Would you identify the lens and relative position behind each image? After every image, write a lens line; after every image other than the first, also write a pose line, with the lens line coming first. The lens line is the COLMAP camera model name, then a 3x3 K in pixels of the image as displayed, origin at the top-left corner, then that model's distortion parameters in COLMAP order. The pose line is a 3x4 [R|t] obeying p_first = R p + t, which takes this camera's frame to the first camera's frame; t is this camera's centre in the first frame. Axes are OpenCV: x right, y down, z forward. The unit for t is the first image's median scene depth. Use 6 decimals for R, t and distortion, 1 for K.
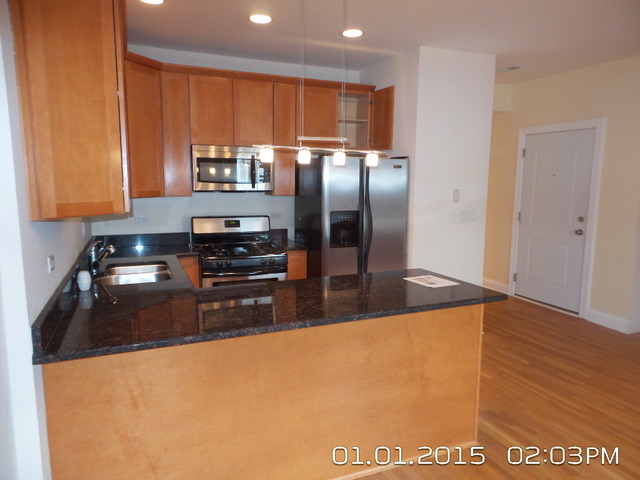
lens RADIAL K [[444.6, 0, 323.4], [0, 444.6, 242.9], [0, 0, 1]] dist [0.002649, 0.012304]
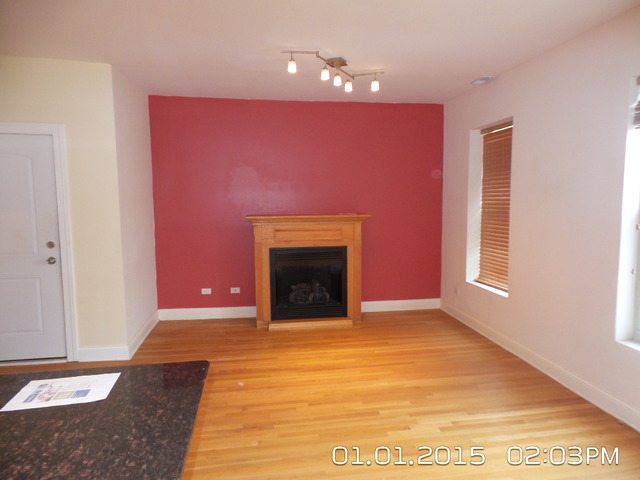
lens RADIAL K [[444.6, 0, 326.5], [0, 444.6, 242.2], [0, 0, 1]] dist [0.002649, 0.012304]
pose [[0.234570, -0.103160, 0.966610, -0.106318], [0.141865, 0.987340, 0.070946, -0.049453], [-0.961692, 0.120486, 0.246235, 0.350110]]
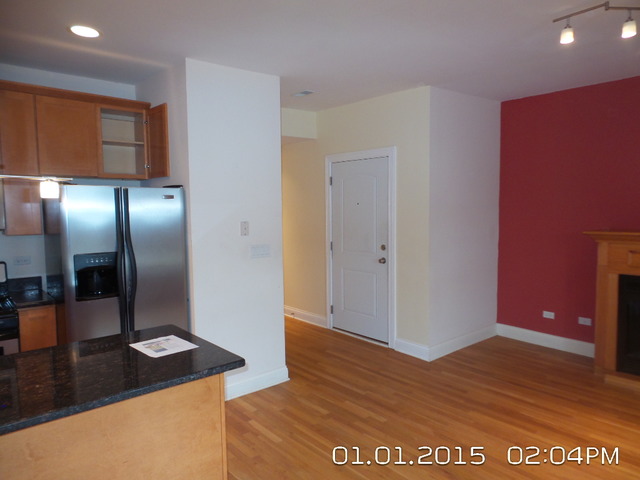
lens RADIAL K [[444.6, 0, 325.4], [0, 444.6, 241.9], [0, 0, 1]] dist [0.002649, 0.012304]
pose [[0.952870, -0.040132, 0.300714, 0.179215], [0.059202, 0.996753, -0.054570, -0.021796], [-0.297547, 0.069801, 0.952152, 0.109733]]
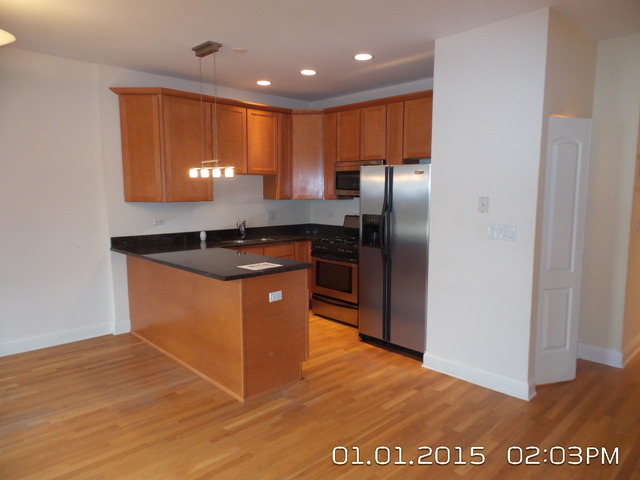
lens RADIAL K [[444.6, 0, 322.1], [0, 444.6, 241.1], [0, 0, 1]] dist [0.002649, 0.012304]
pose [[0.362236, 0.104595, -0.926199, 0.918863], [-0.129036, 0.989743, 0.061305, -0.052385], [0.923112, 0.097306, 0.372017, 0.431625]]
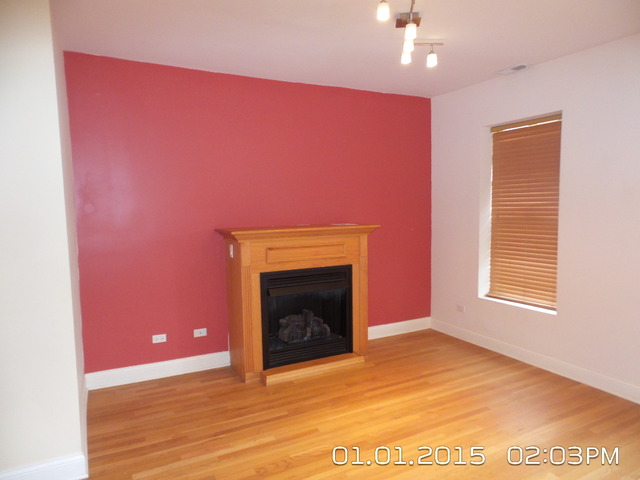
lens RADIAL K [[444.6, 0, 324.5], [0, 444.6, 243.2], [0, 0, 1]] dist [0.002649, 0.012304]
pose [[-0.095783, -0.089812, 0.991342, 0.125553], [0.152401, 0.982856, 0.103768, -0.101466], [-0.983666, 0.161021, -0.080454, 0.728159]]
